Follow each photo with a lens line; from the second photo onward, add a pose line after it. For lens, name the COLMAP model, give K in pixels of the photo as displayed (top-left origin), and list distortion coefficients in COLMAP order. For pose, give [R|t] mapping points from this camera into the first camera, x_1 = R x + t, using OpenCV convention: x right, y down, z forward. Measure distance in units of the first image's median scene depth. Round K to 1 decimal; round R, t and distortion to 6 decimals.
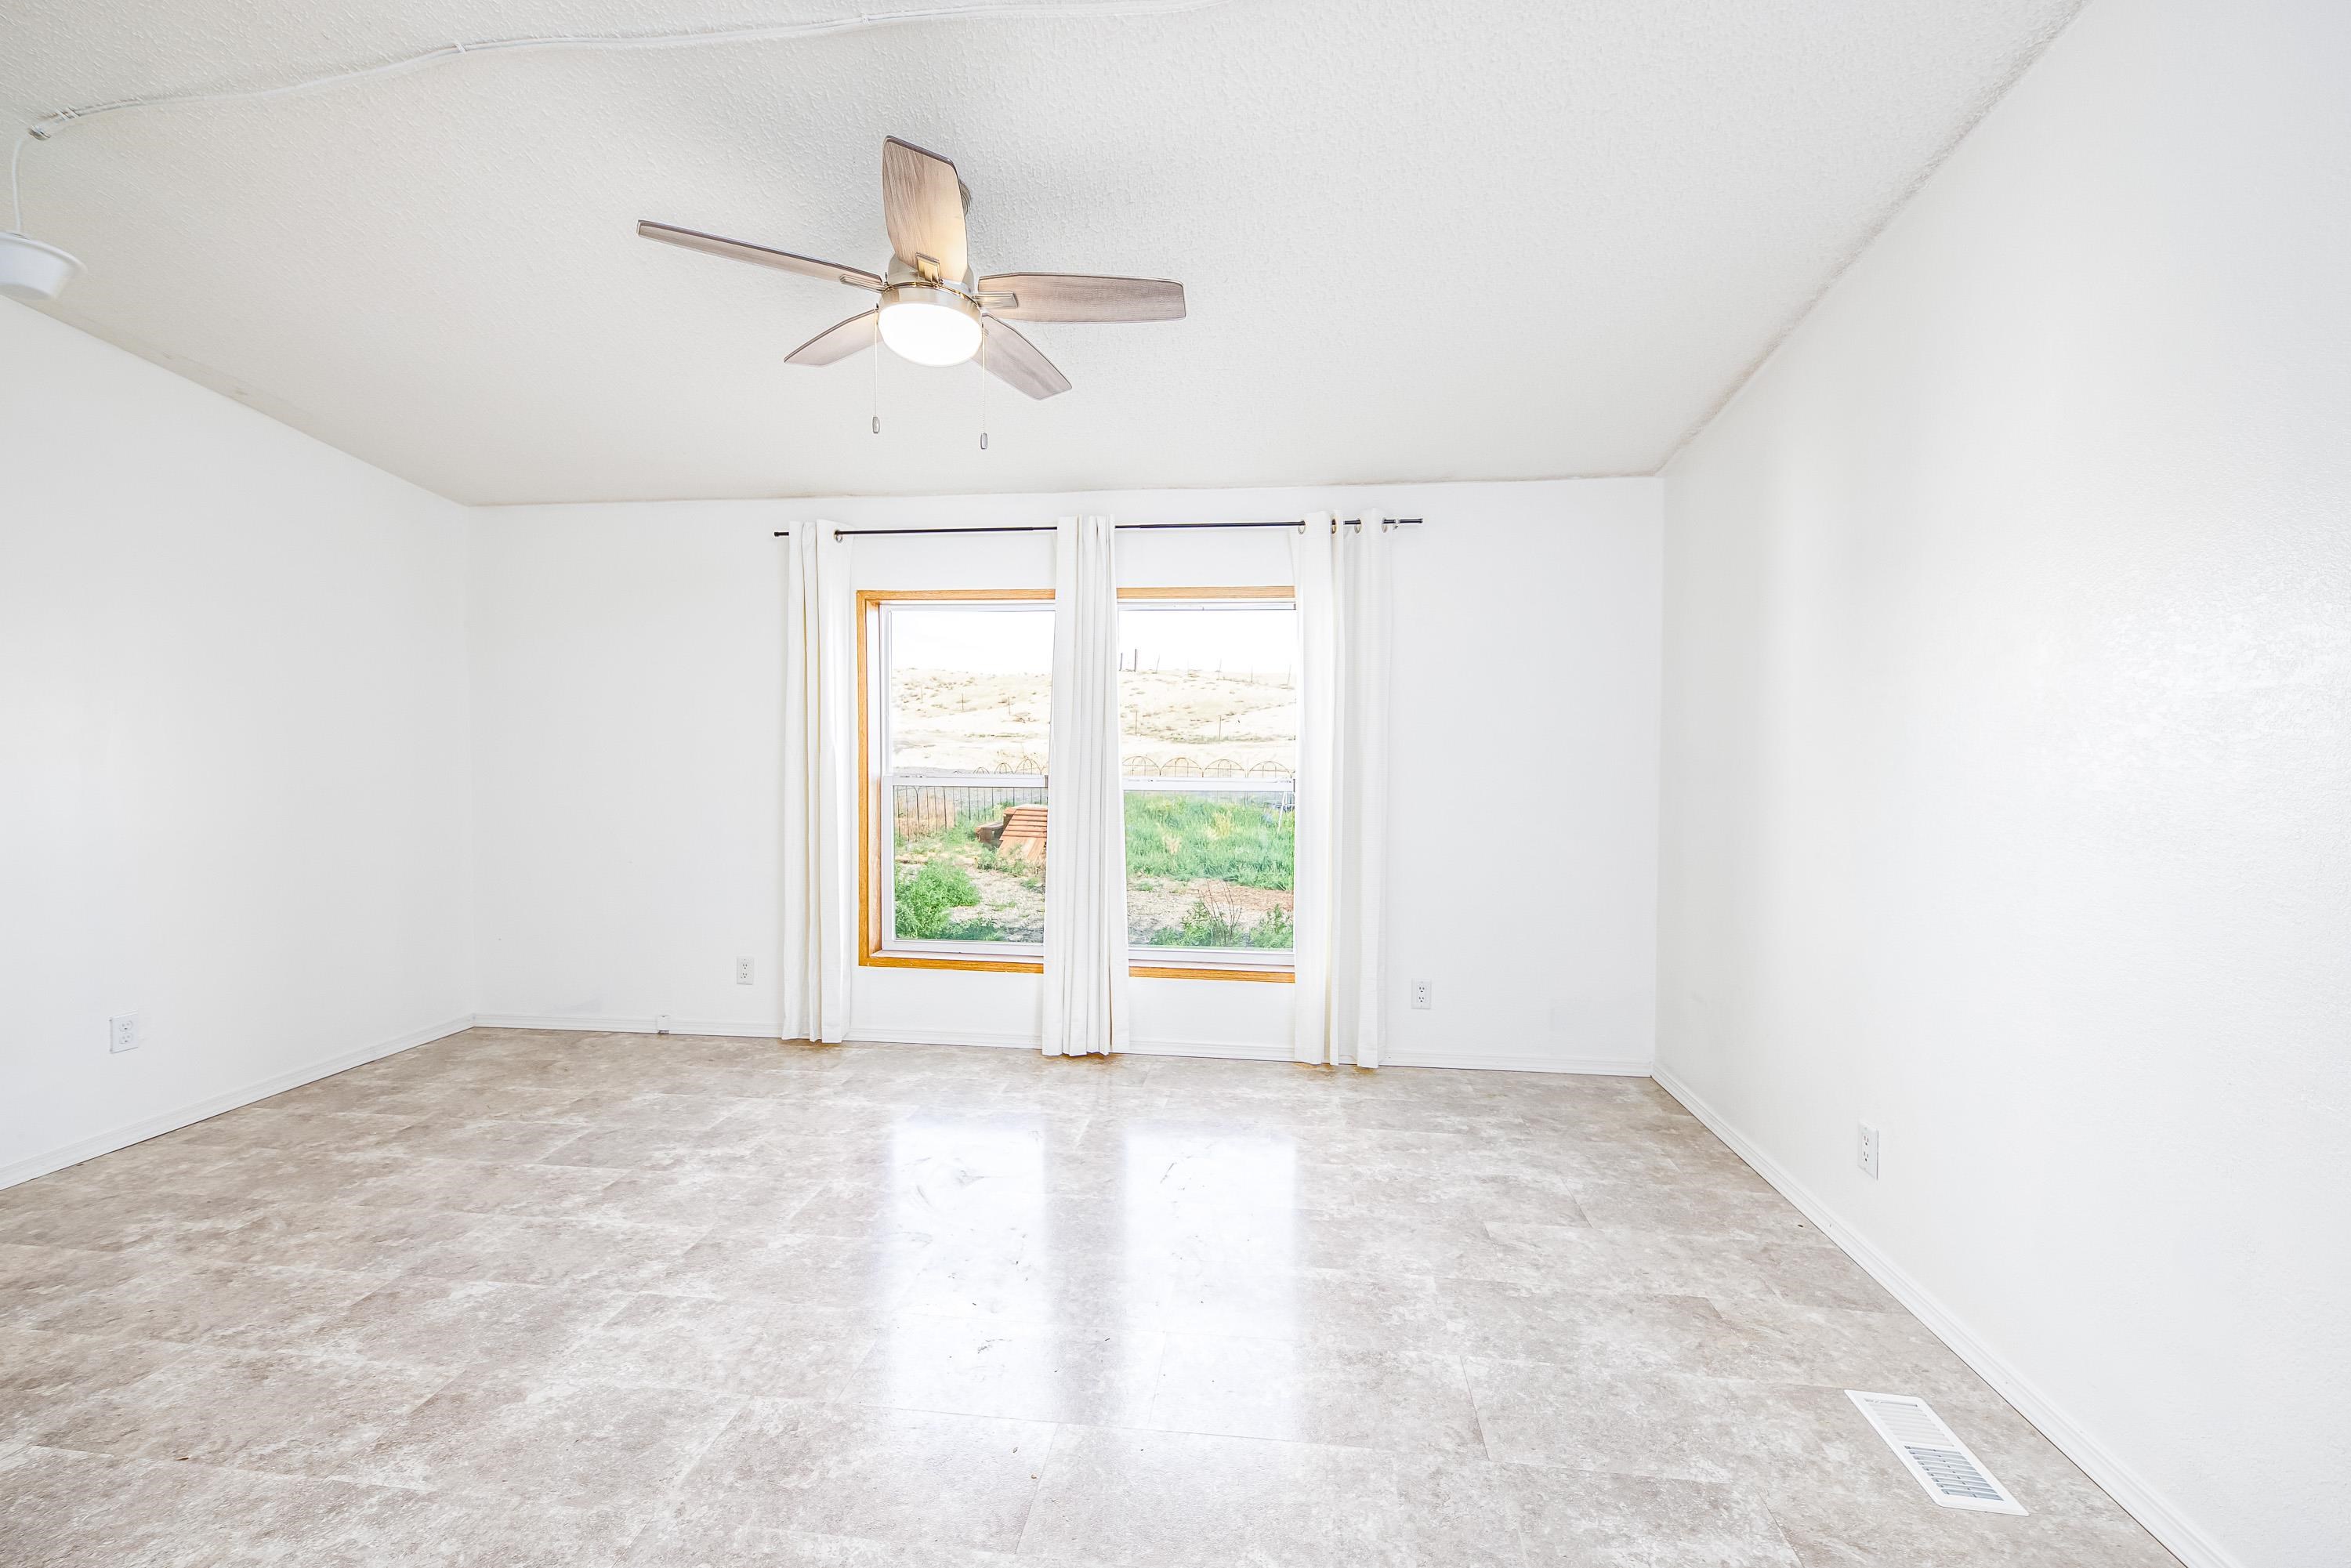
lens RADIAL K [[916.5, 0, 1198.9], [0, 916.5, 766.5], [0, 0, 1]] dist [0.000230, -0.001852]
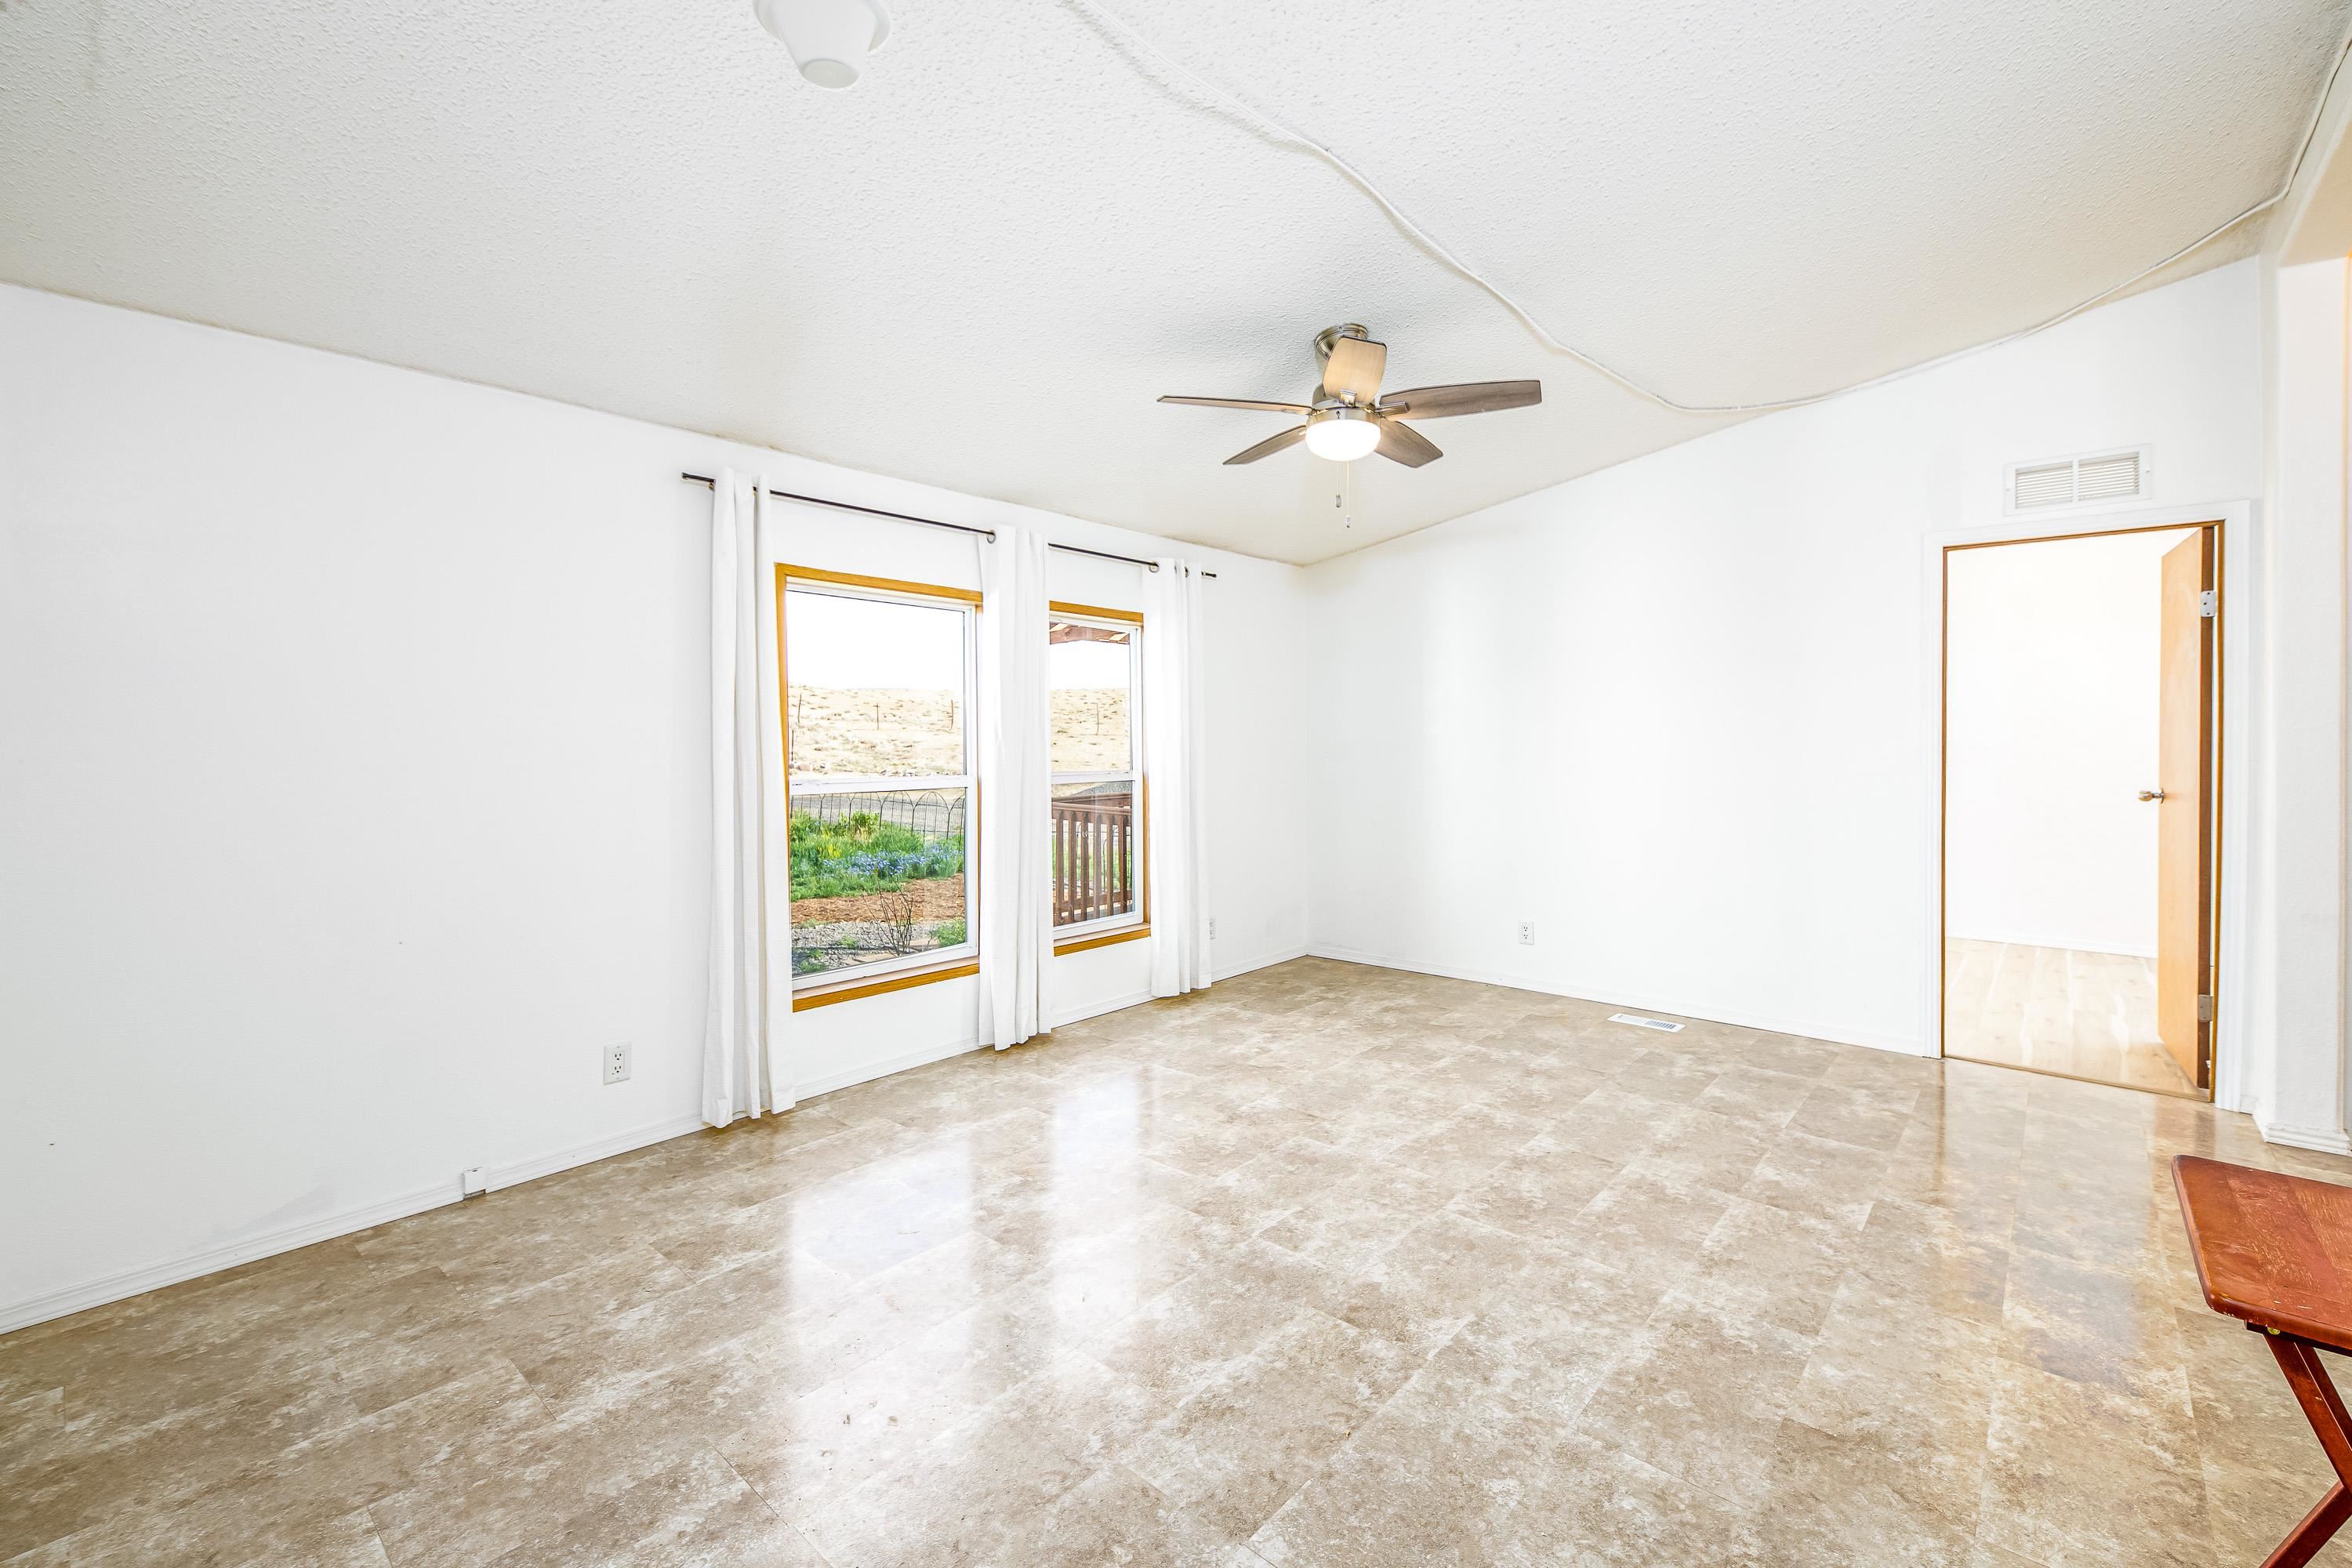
lens RADIAL K [[917.0, 0, 1191.7], [0, 917.0, 772.7], [0, 0, 1]] dist [0.000230, -0.001852]
pose [[0.609380, -0.036946, 0.792017, -0.905150], [0.034137, 0.999210, 0.020346, -0.007691], [-0.792143, 0.014638, 0.610160, 0.221972]]
